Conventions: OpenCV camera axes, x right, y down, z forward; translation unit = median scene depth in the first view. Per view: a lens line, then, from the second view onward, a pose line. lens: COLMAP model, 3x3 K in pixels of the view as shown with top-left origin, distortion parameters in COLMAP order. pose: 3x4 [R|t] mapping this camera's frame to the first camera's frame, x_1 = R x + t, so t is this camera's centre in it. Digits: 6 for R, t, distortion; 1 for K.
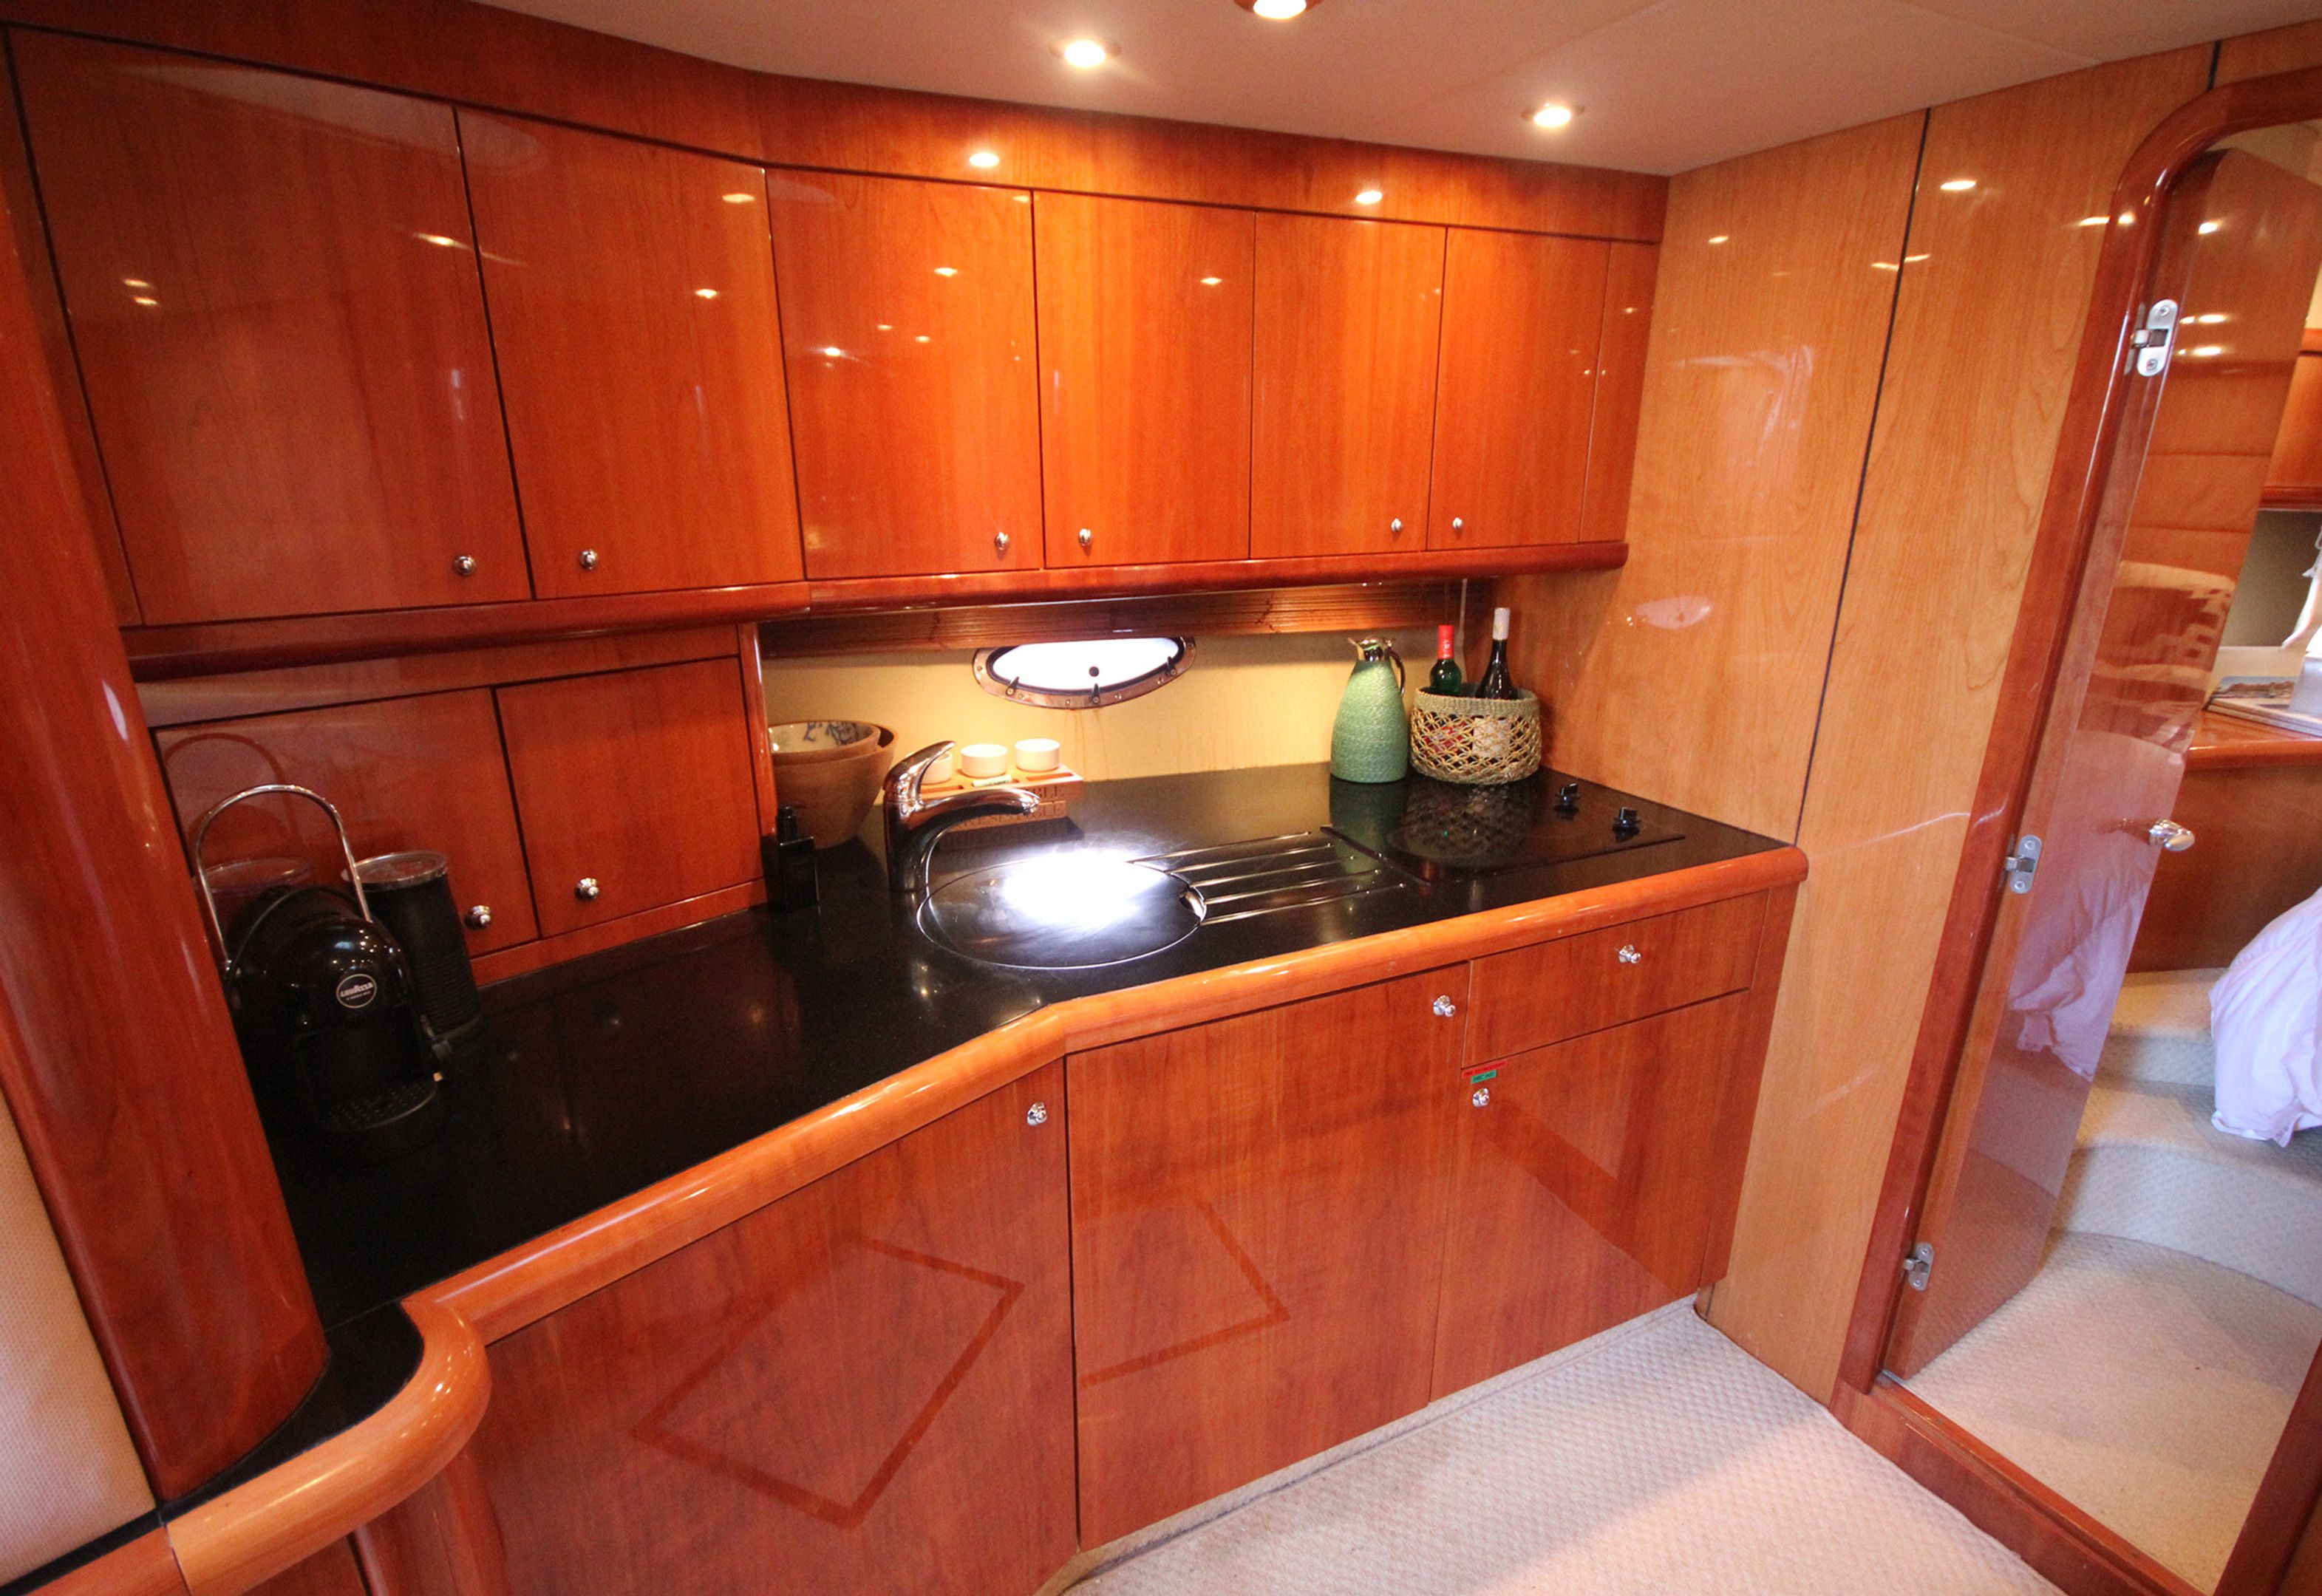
lens RADIAL K [[1105.1, 0, 1155.6], [0, 1105.1, 820.8], [0, 0, 1]] dist [-0.000856, -0.007364]
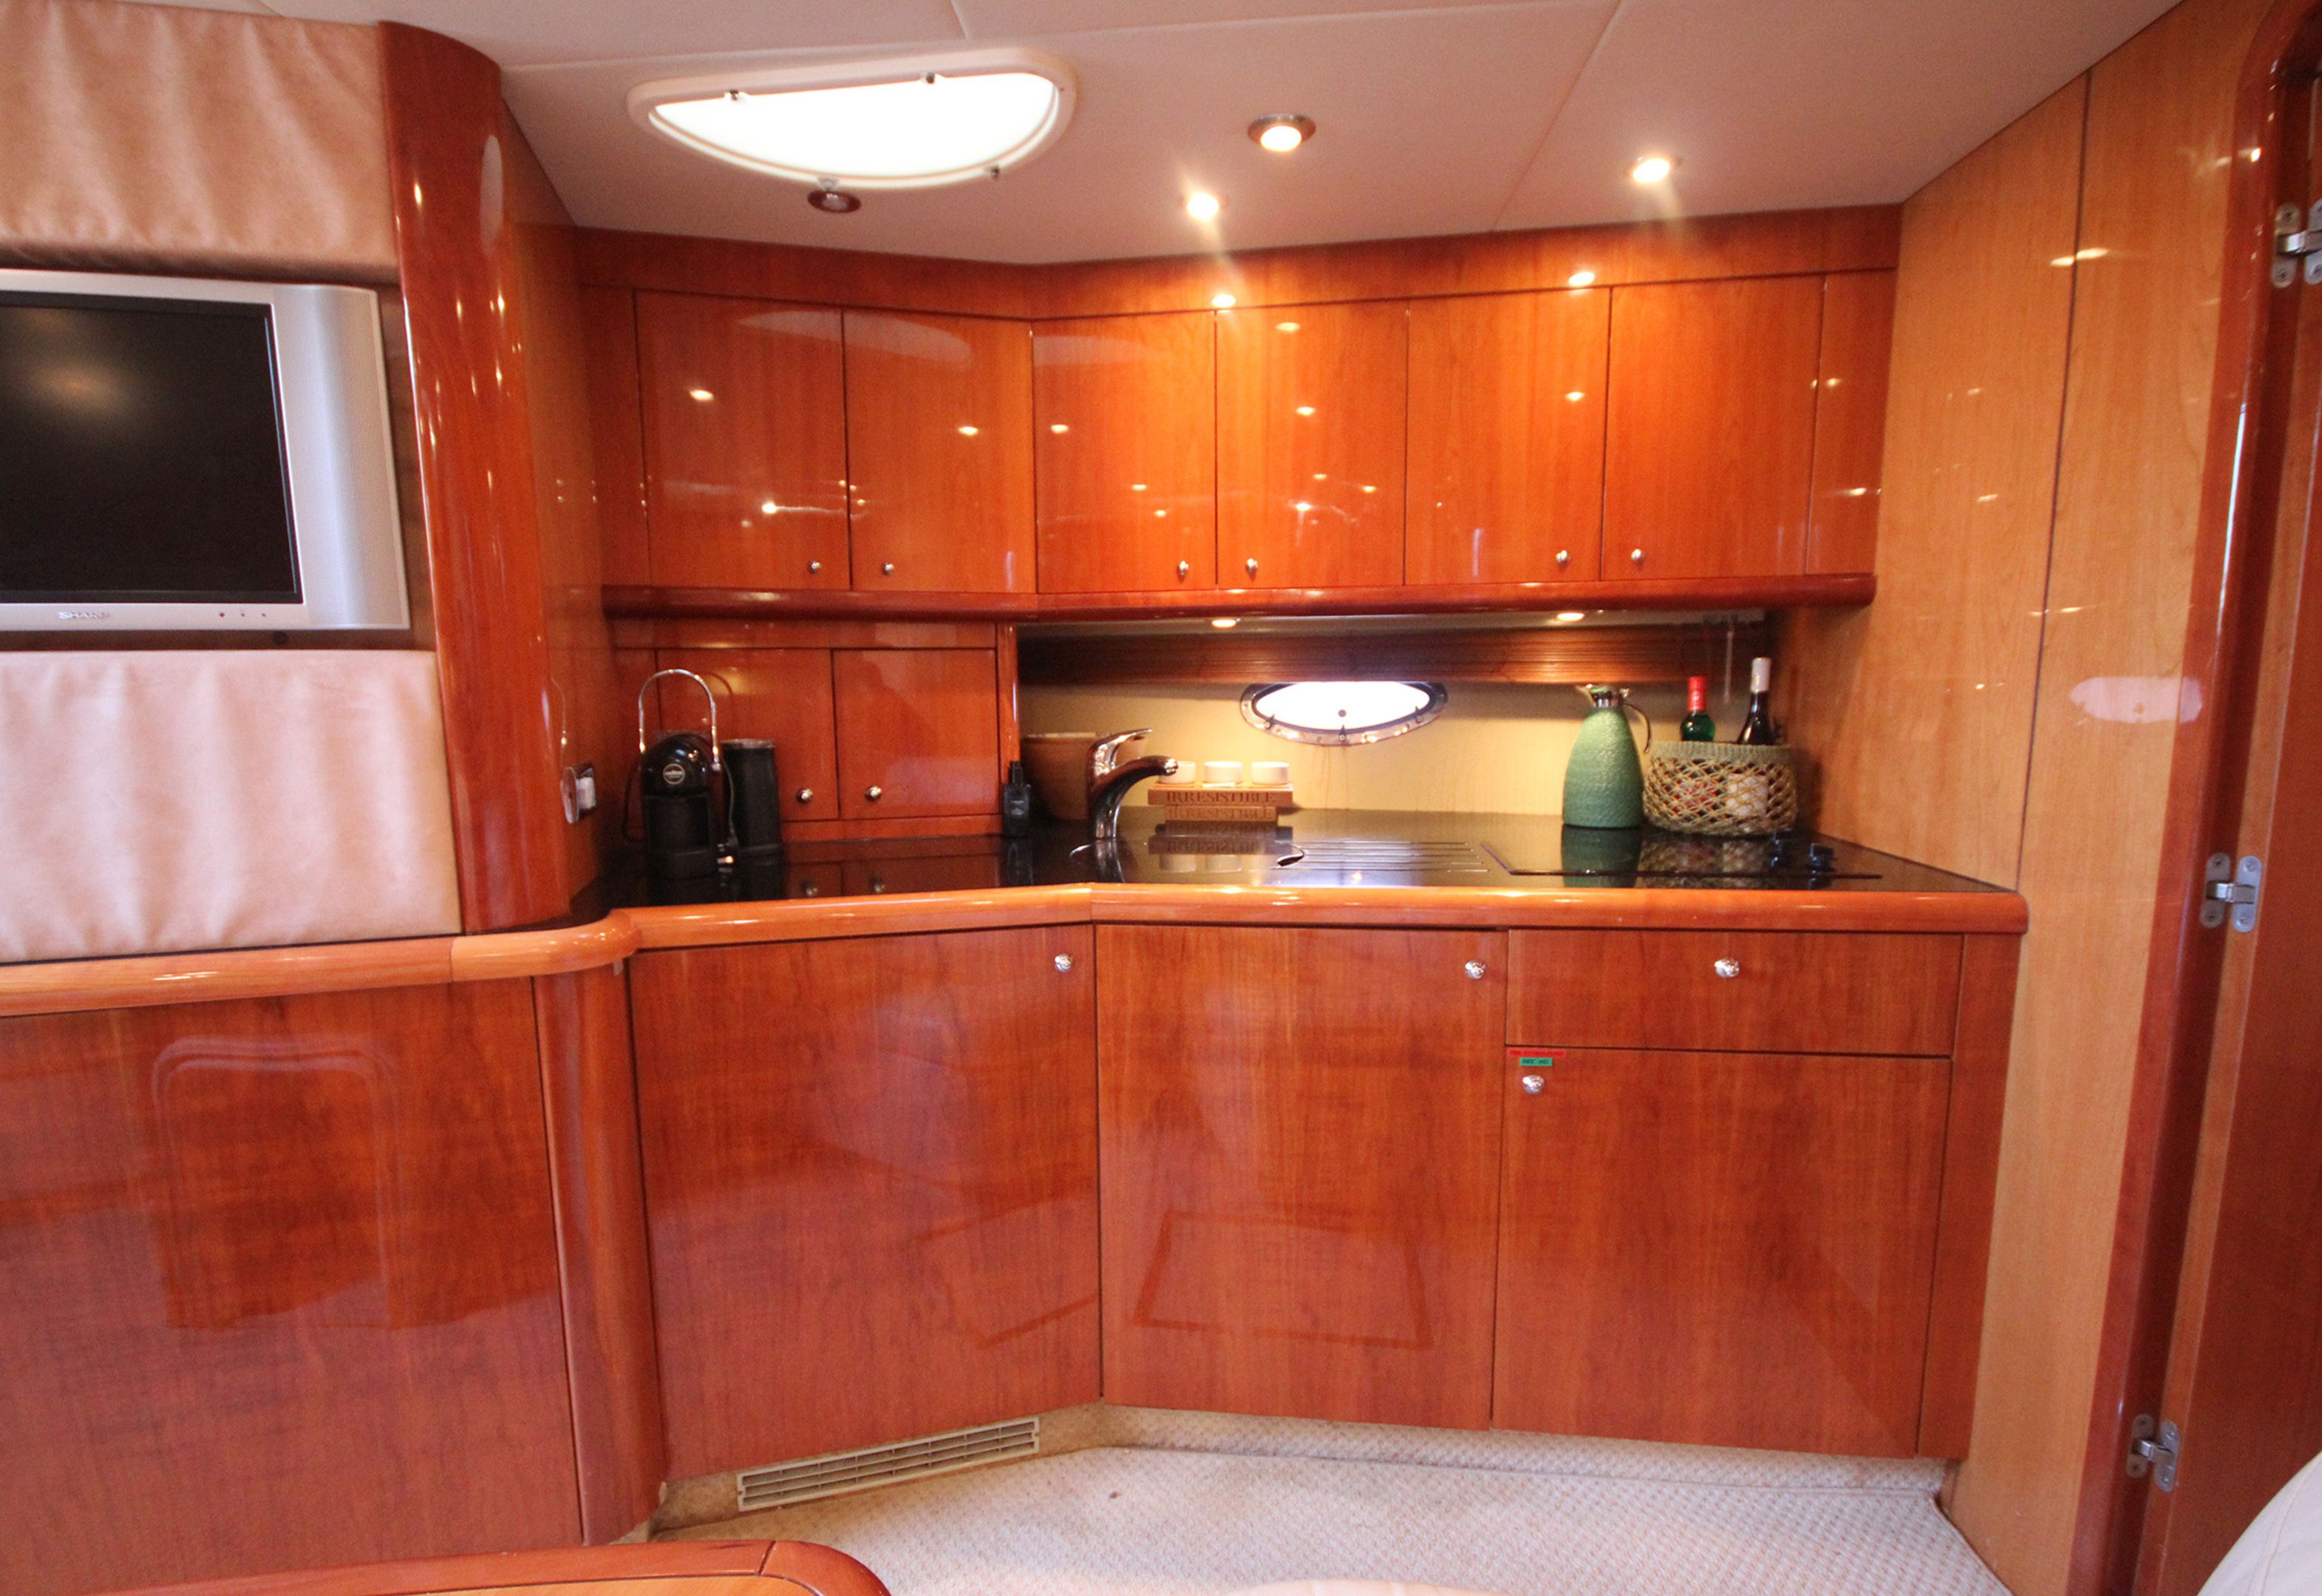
lens RADIAL K [[1105.1, 0, 1155.6], [0, 1105.1, 820.8], [0, 0, 1]] dist [-0.000856, -0.007364]
pose [[0.851774, 0.066630, -0.519654, 0.478227], [-0.155080, 0.979495, -0.128605, 0.188809], [0.500430, 0.190130, 0.844642, -0.048814]]
